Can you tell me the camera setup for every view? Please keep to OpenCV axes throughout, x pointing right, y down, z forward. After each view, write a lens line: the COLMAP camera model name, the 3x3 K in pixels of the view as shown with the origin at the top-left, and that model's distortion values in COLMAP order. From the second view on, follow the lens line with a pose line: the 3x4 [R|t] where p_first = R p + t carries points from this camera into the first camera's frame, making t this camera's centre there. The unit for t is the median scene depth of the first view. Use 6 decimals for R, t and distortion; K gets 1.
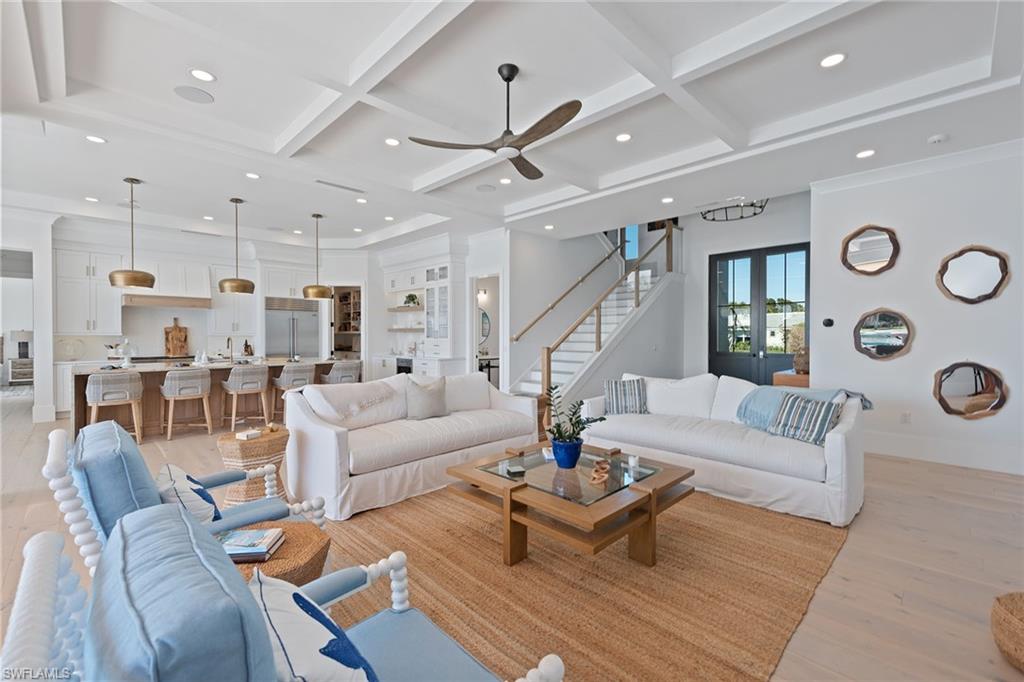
lens RADIAL K [[442.9, 0, 512.0], [0, 442.9, 341.0], [0, 0, 1]] dist [0.014993, 0.000028]
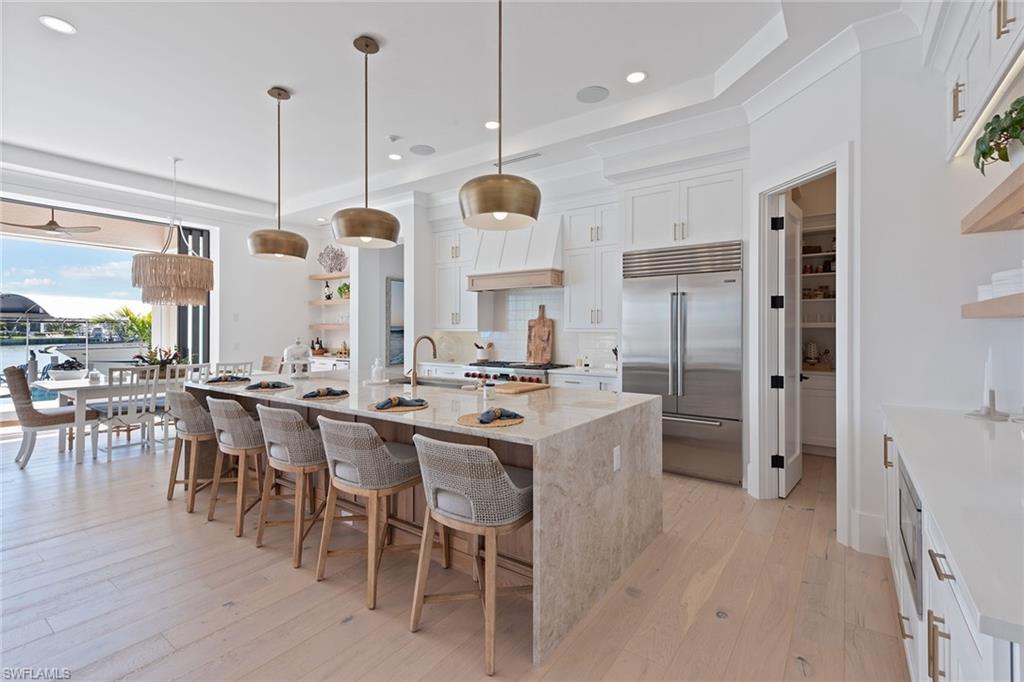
lens RADIAL K [[454.7, 0, 512.8], [0, 454.7, 329.2], [0, 0, 1]] dist [0.014417, -0.000053]
pose [[0.168614, -0.003418, -0.985676, -0.095958], [-0.015998, 0.999853, -0.006204, -0.011717], [0.985552, 0.016814, 0.168534, 0.866005]]
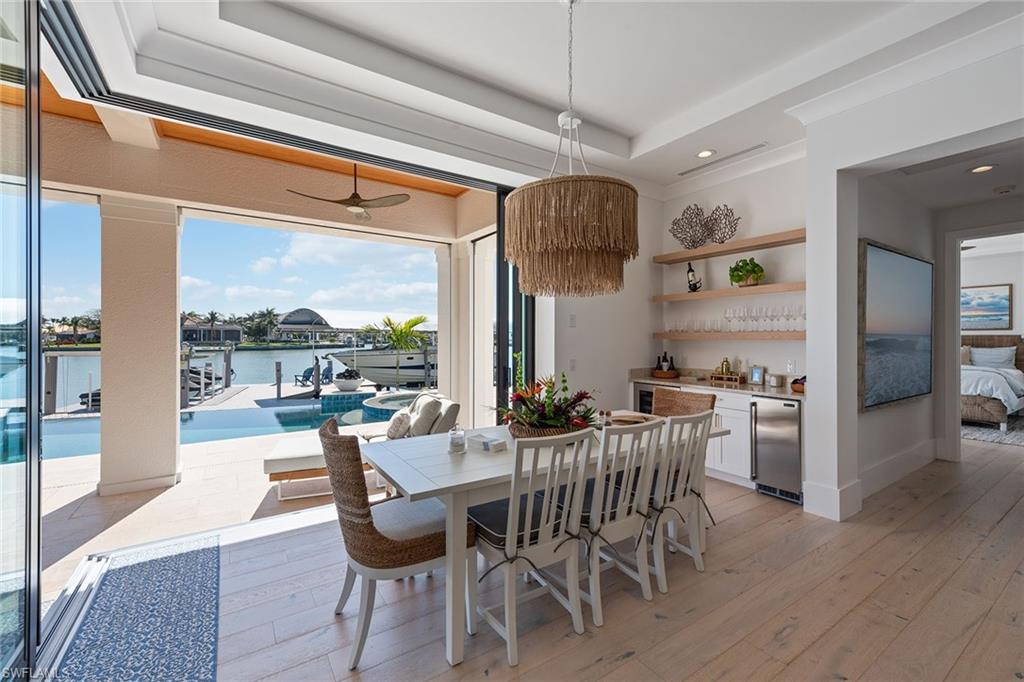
lens RADIAL K [[418.1, 0, 515.1], [0, 418.1, 338.8], [0, 0, 1]] dist [0.002491, 0.000394]
pose [[-0.181931, 0.001507, -0.983310, -0.524858], [-0.013132, 0.999906, 0.003962, -0.011003], [0.983224, 0.013634, -0.181894, 0.516054]]
